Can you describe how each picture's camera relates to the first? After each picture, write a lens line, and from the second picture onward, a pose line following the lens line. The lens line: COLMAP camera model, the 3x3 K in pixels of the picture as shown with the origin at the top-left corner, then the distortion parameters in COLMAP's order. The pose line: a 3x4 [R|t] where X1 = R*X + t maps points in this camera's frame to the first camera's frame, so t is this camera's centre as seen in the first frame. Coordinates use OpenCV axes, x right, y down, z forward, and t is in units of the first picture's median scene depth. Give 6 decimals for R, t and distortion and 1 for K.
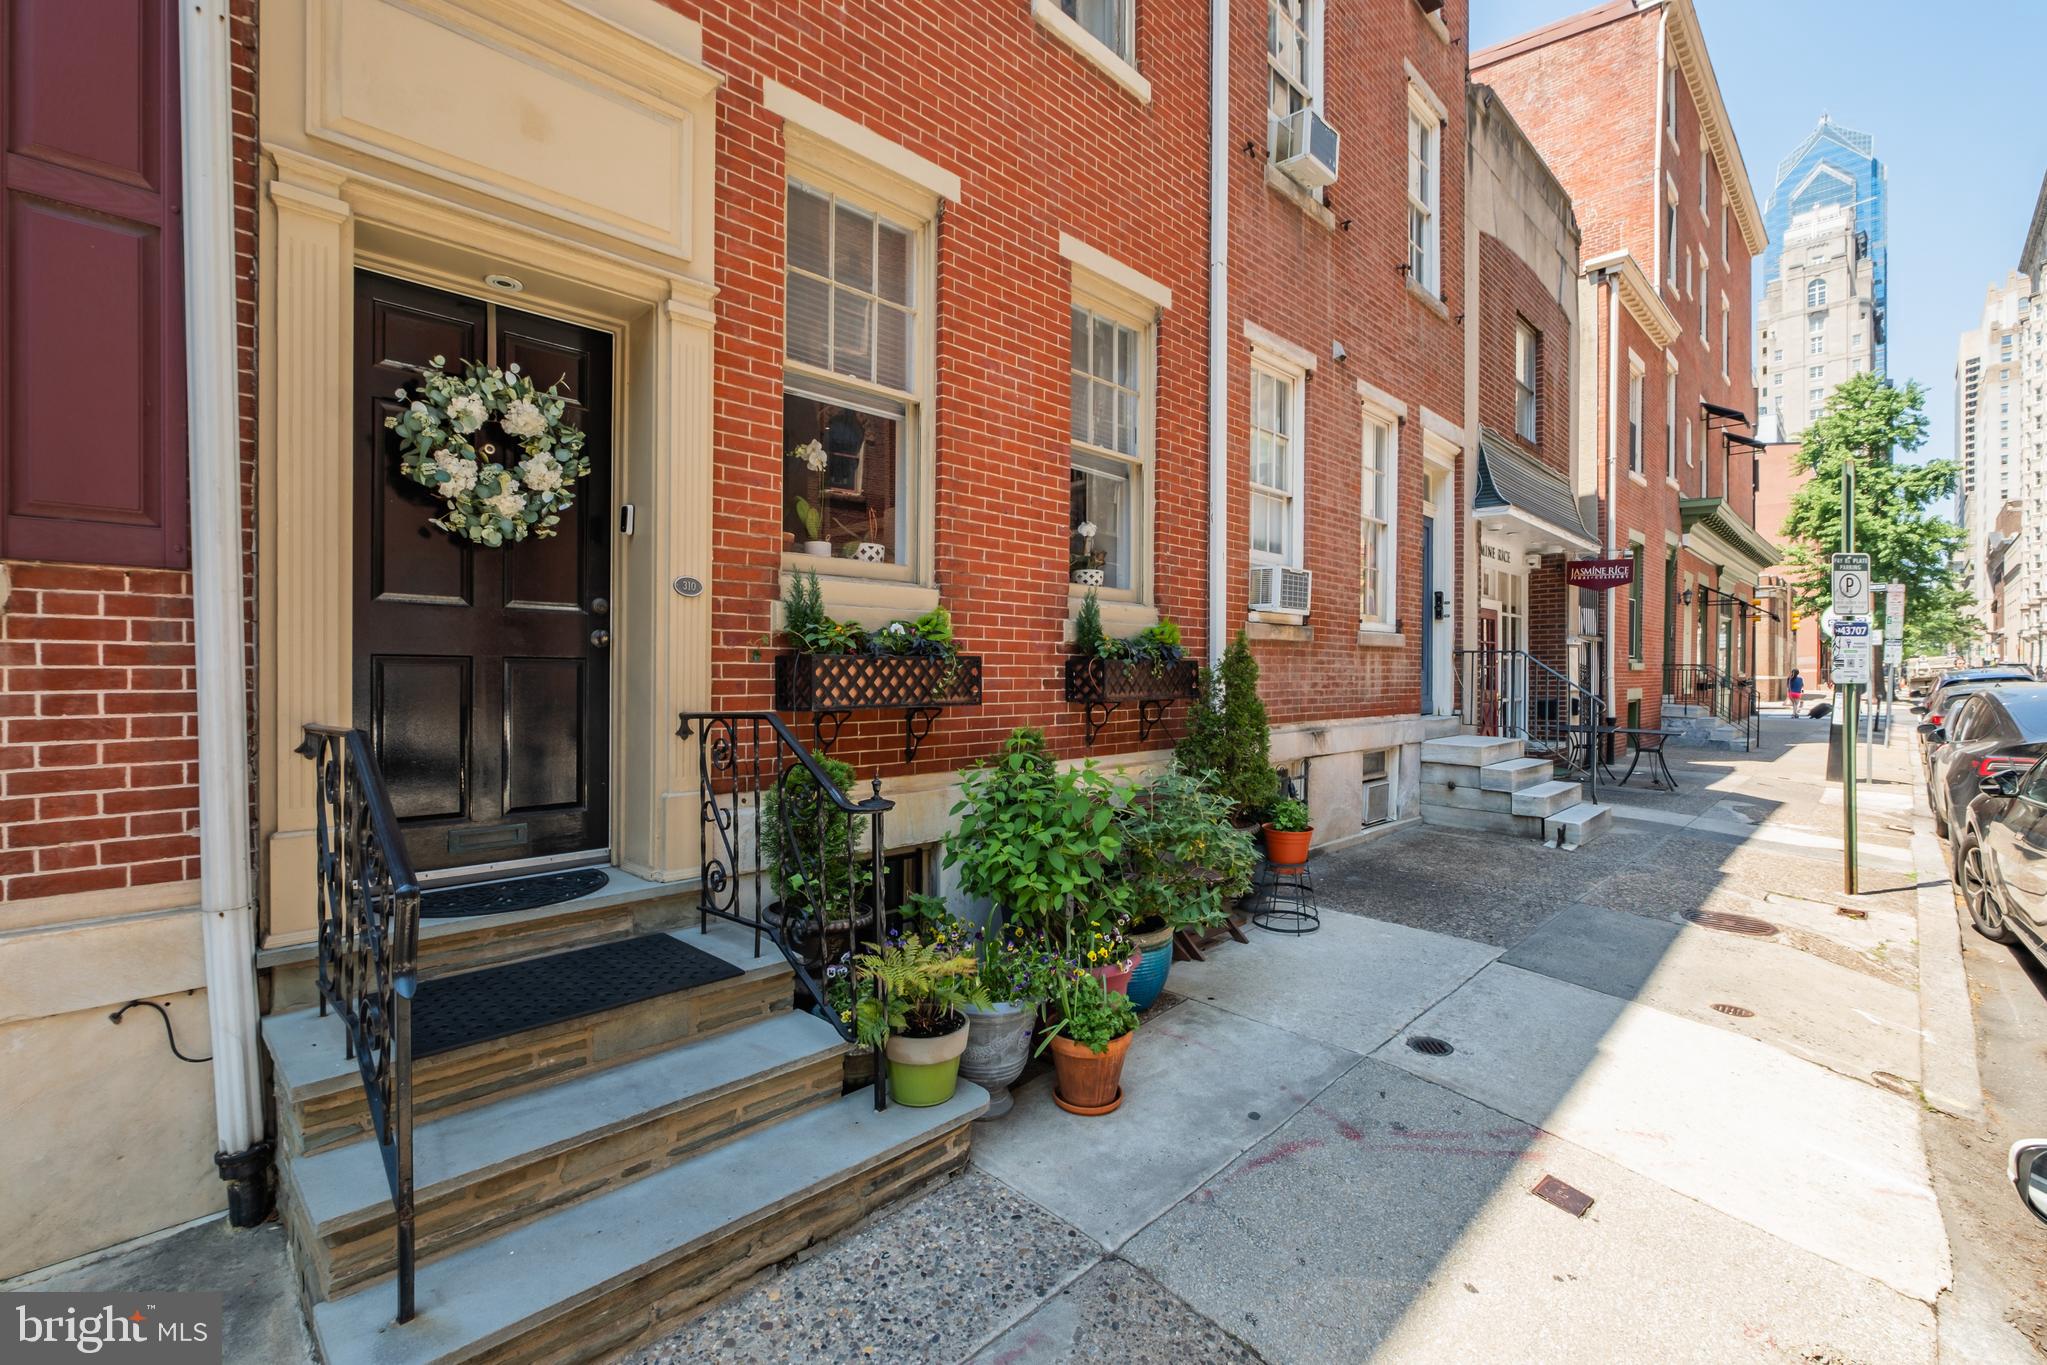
lens RADIAL K [[879.8, 0, 1029.5], [0, 879.8, 686.2], [0, 0, 1]] dist [0.002275, 0.000087]
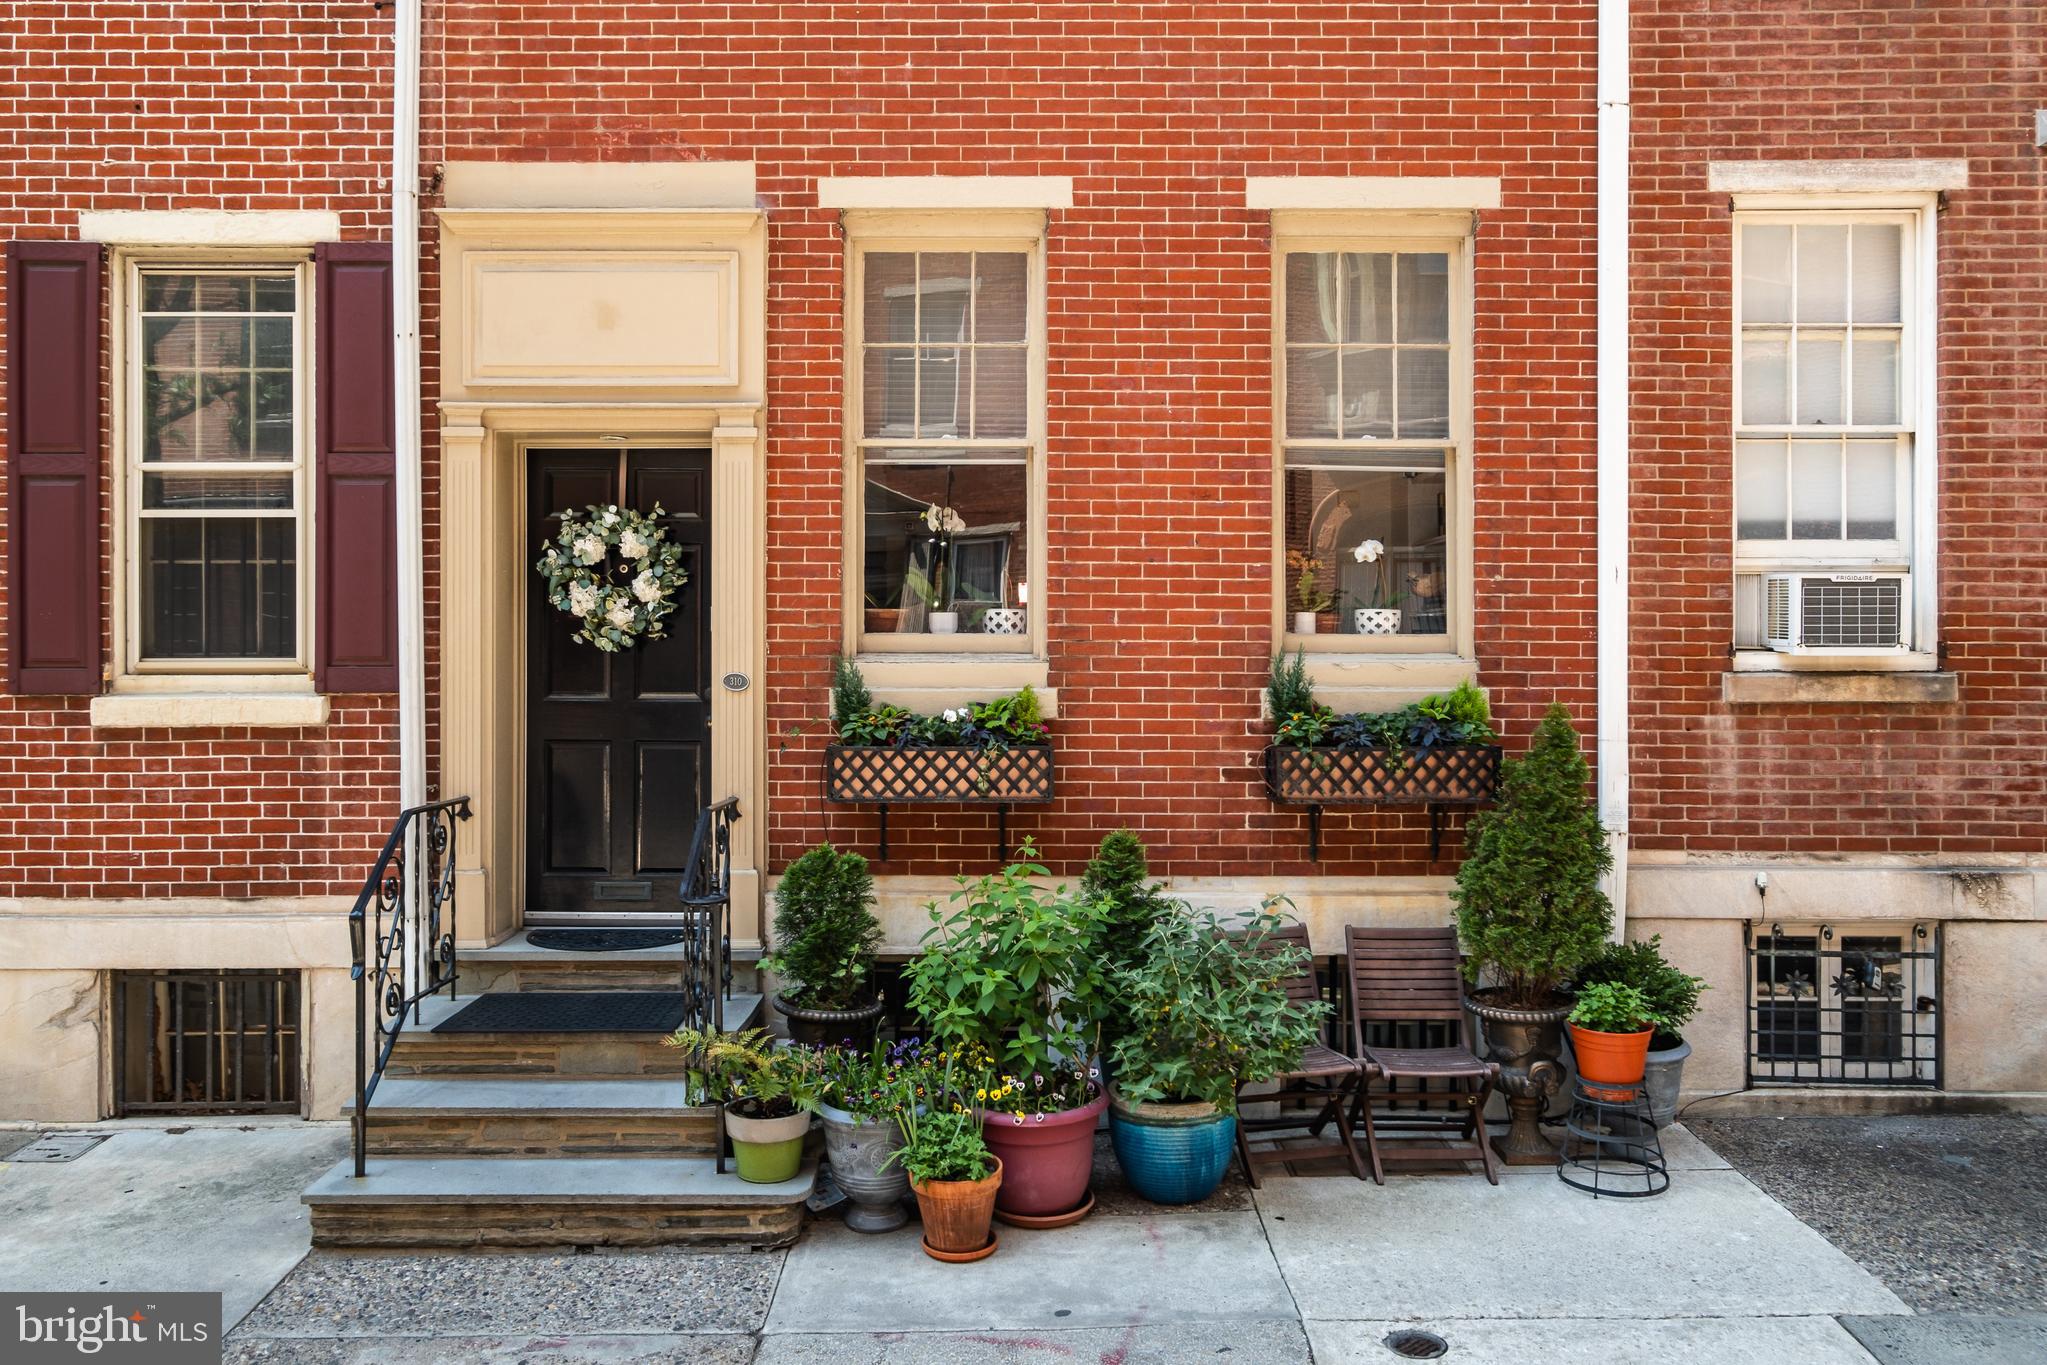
lens RADIAL K [[1499.1, 0, 1020.4], [0, 1499.1, 671.3], [0, 0, 1]] dist [0.004552, 0.006206]
pose [[0.711180, 0.009843, -0.702941, 1.082917], [-0.012590, 0.999920, 0.001265, -0.123032], [0.702897, 0.007950, 0.711247, -0.069345]]
